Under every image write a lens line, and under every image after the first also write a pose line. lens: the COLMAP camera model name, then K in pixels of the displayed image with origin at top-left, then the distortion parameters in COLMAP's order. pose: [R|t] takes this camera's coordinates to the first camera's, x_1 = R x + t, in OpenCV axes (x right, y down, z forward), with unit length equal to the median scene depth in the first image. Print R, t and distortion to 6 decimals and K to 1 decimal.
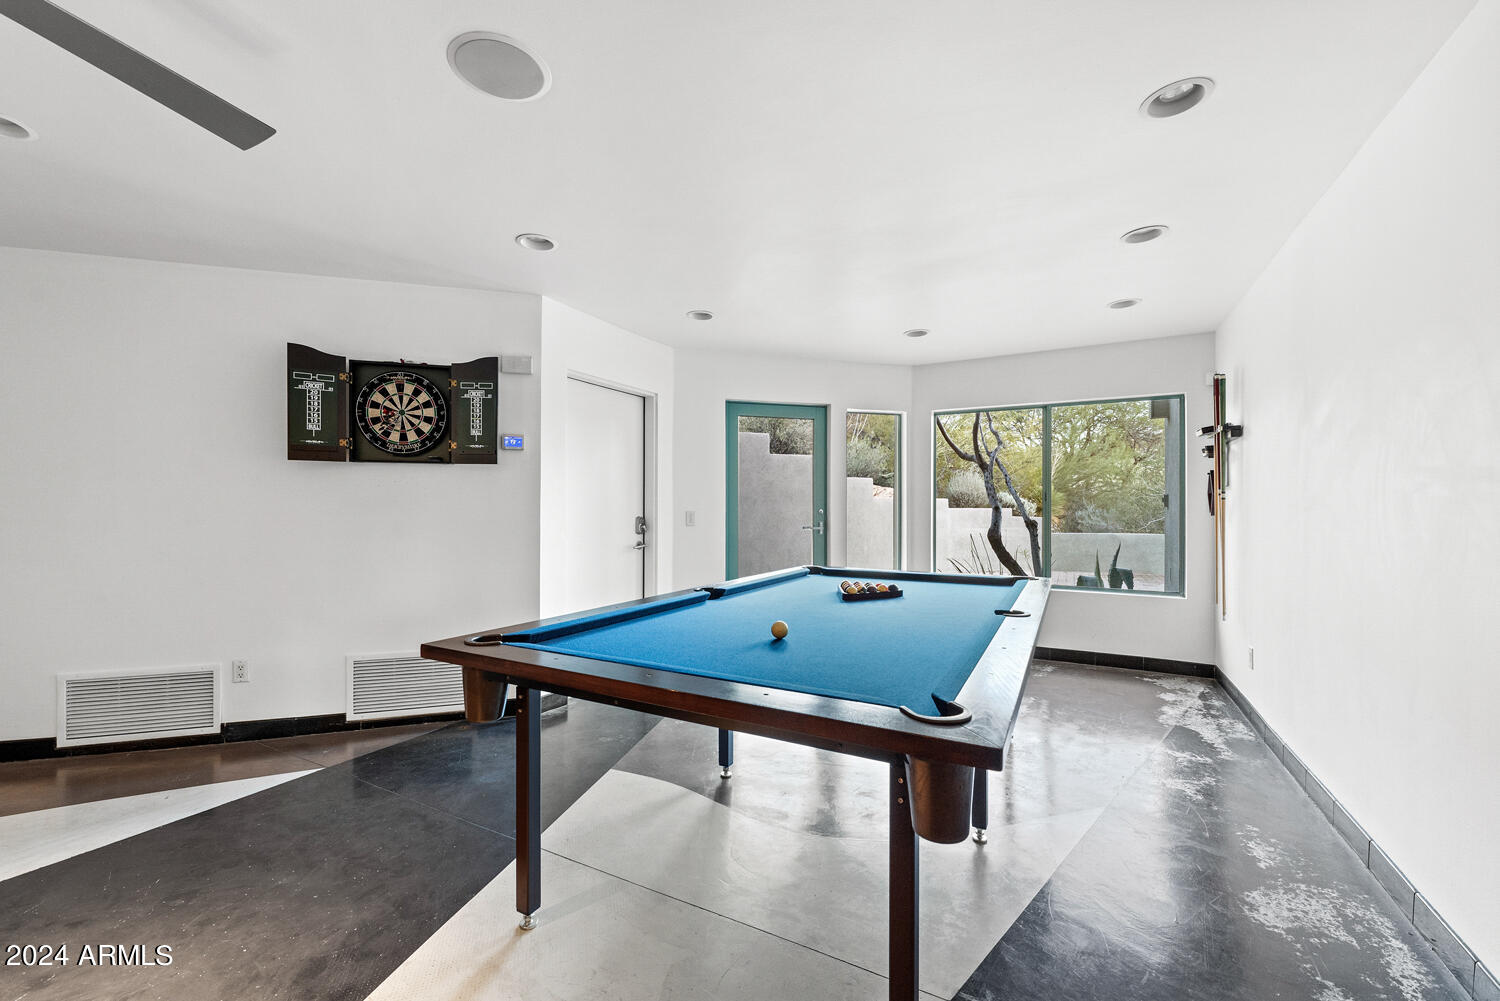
lens RADIAL K [[601.3, 0, 749.4], [0, 601.3, 502.5], [0, 0, 1]] dist [-0.000602, -0.000422]
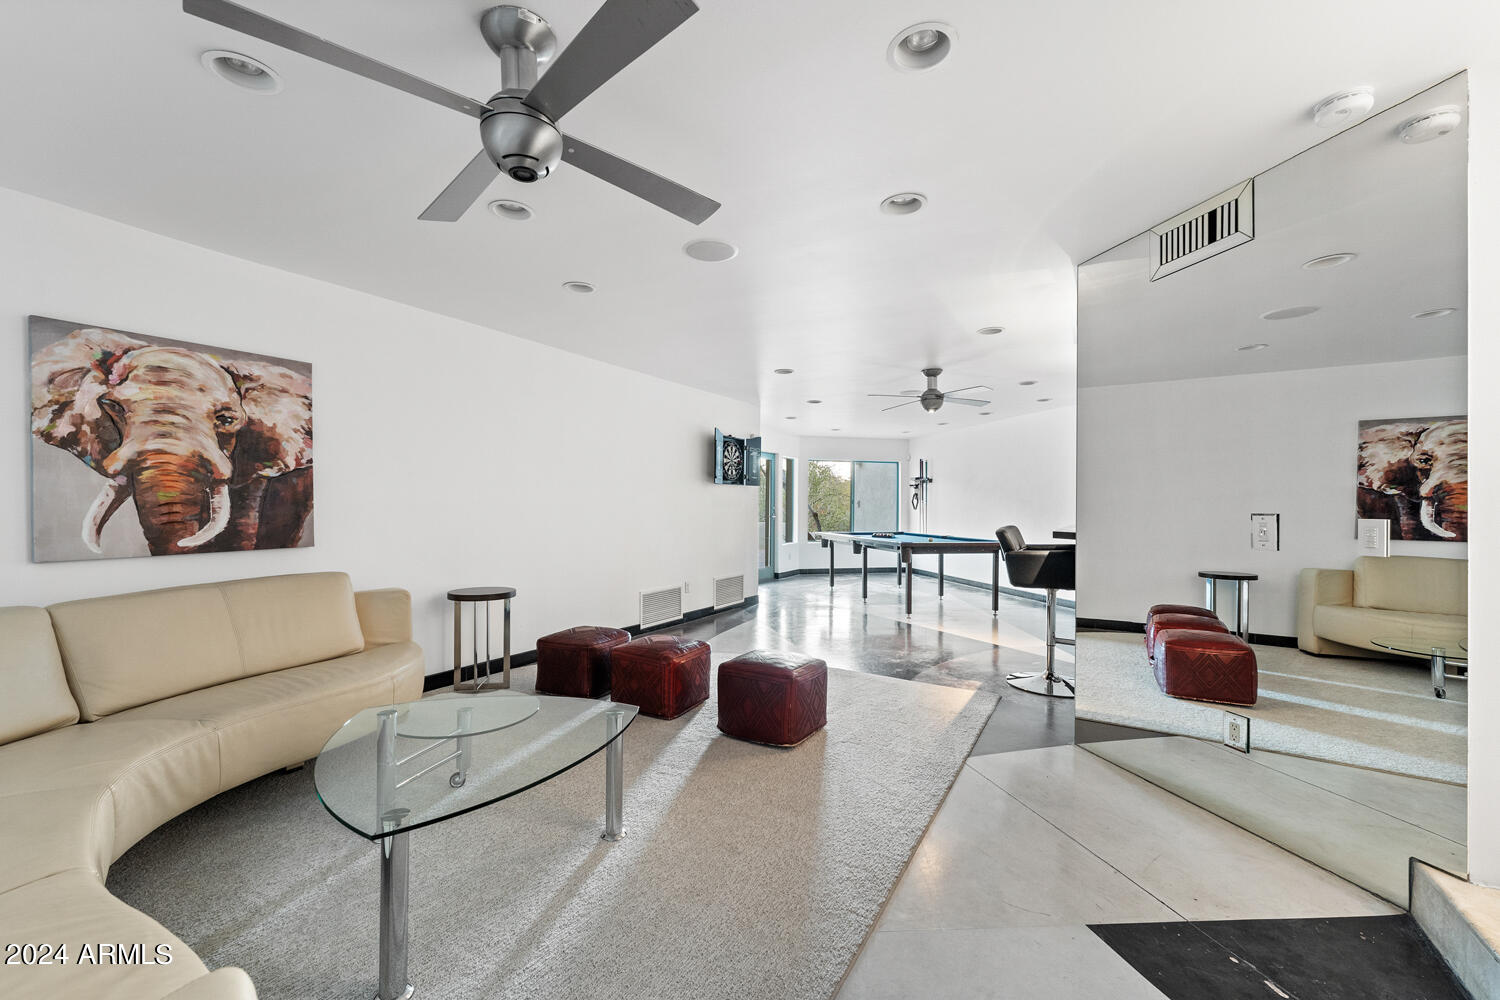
lens RADIAL K [[601.3, 0, 745.3], [0, 601.3, 504.7], [0, 0, 1]] dist [-0.000602, -0.000422]
pose [[0.730764, 0.003097, 0.682624, -1.984632], [-0.006254, 0.999978, 0.002158, -0.000513], [-0.682602, -0.005846, 0.730767, -0.572359]]
